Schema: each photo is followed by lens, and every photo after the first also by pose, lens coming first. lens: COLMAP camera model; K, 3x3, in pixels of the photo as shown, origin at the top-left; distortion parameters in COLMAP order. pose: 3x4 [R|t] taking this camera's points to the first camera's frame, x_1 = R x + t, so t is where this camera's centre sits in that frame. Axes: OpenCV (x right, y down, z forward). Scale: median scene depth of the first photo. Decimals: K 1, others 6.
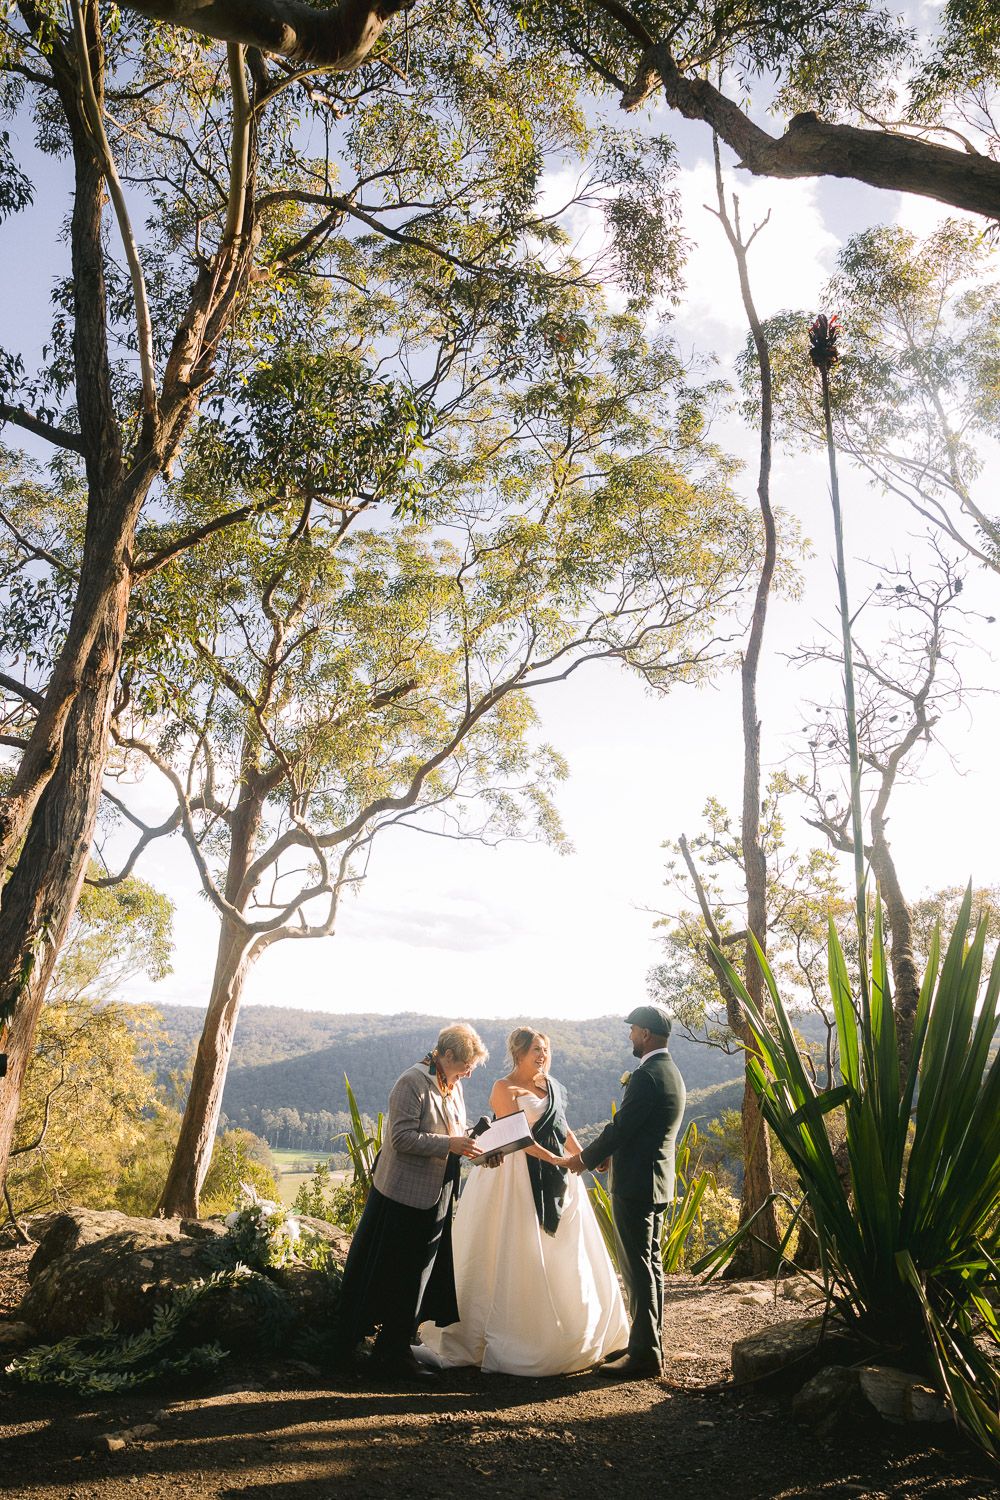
lens RADIAL K [[1049.5, 0, 422.1], [0, 1049.5, 746.3], [0, 0, 1]] dist [-0.099720, 0.075889]
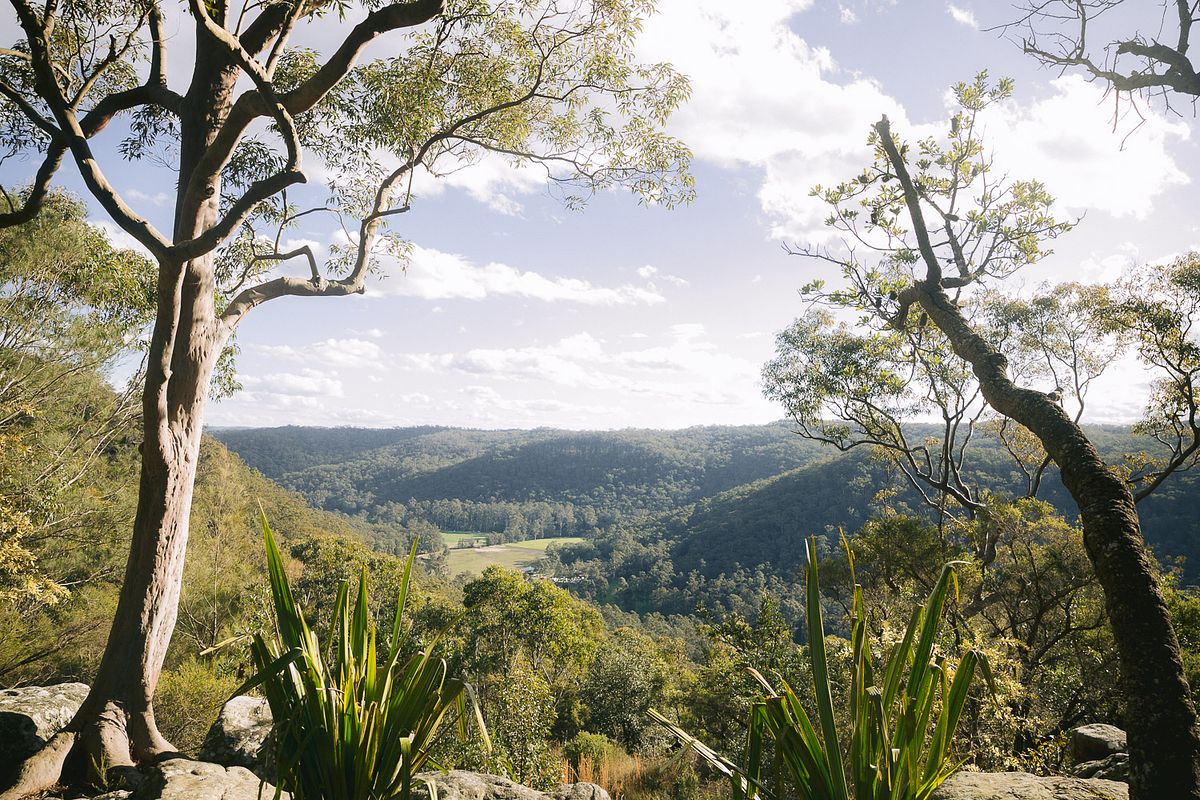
lens RADIAL K [[839.6, 0, 575.4], [0, 839.6, 388.6], [0, 0, 1]] dist [-0.099720, 0.075889]
pose [[0.999357, -0.023350, 0.027214, 0.077260], [0.017336, 0.978960, 0.203315, 0.264269], [-0.031389, -0.202713, 0.978735, 0.882949]]
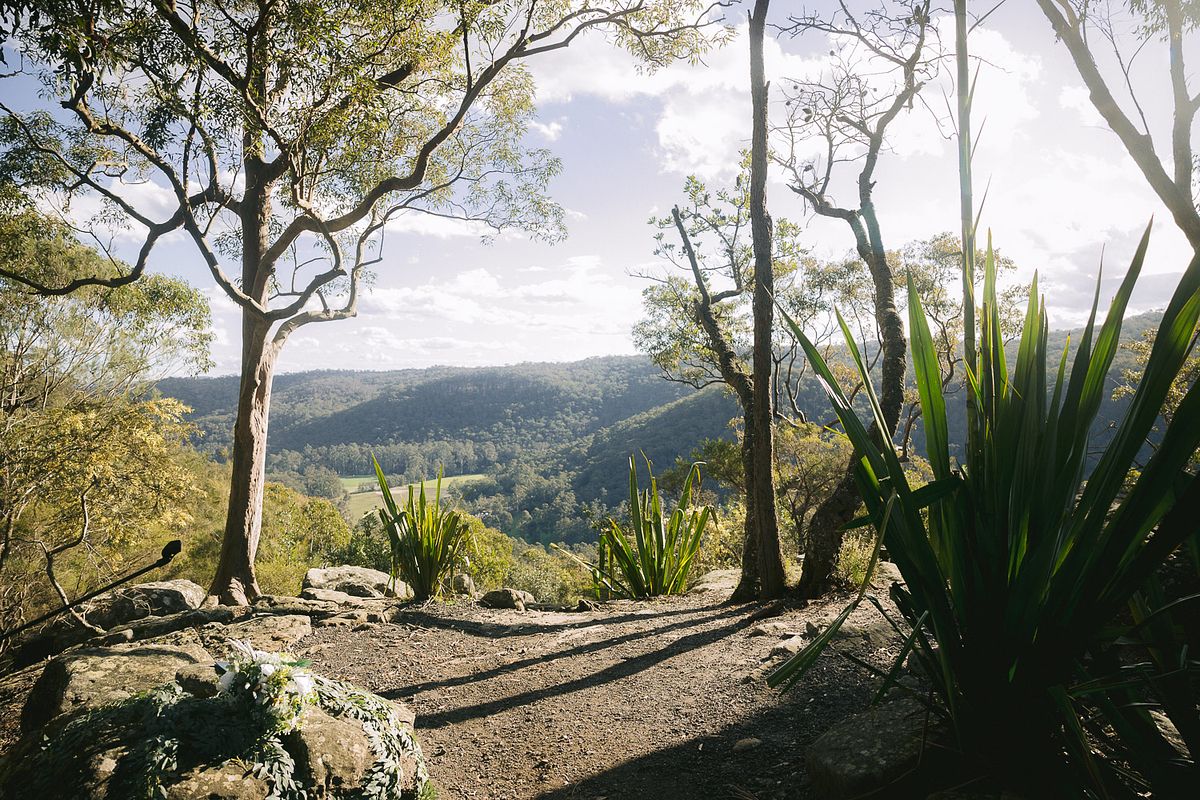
lens RADIAL K [[839.6, 0, 590.4], [0, 839.6, 398.1], [0, 0, 1]] dist [-0.099720, 0.075889]
pose [[0.983613, -0.076780, 0.163126, 0.010816], [0.026002, 0.955739, 0.293064, 0.036595], [-0.178408, -0.284020, 0.942074, 0.272546]]
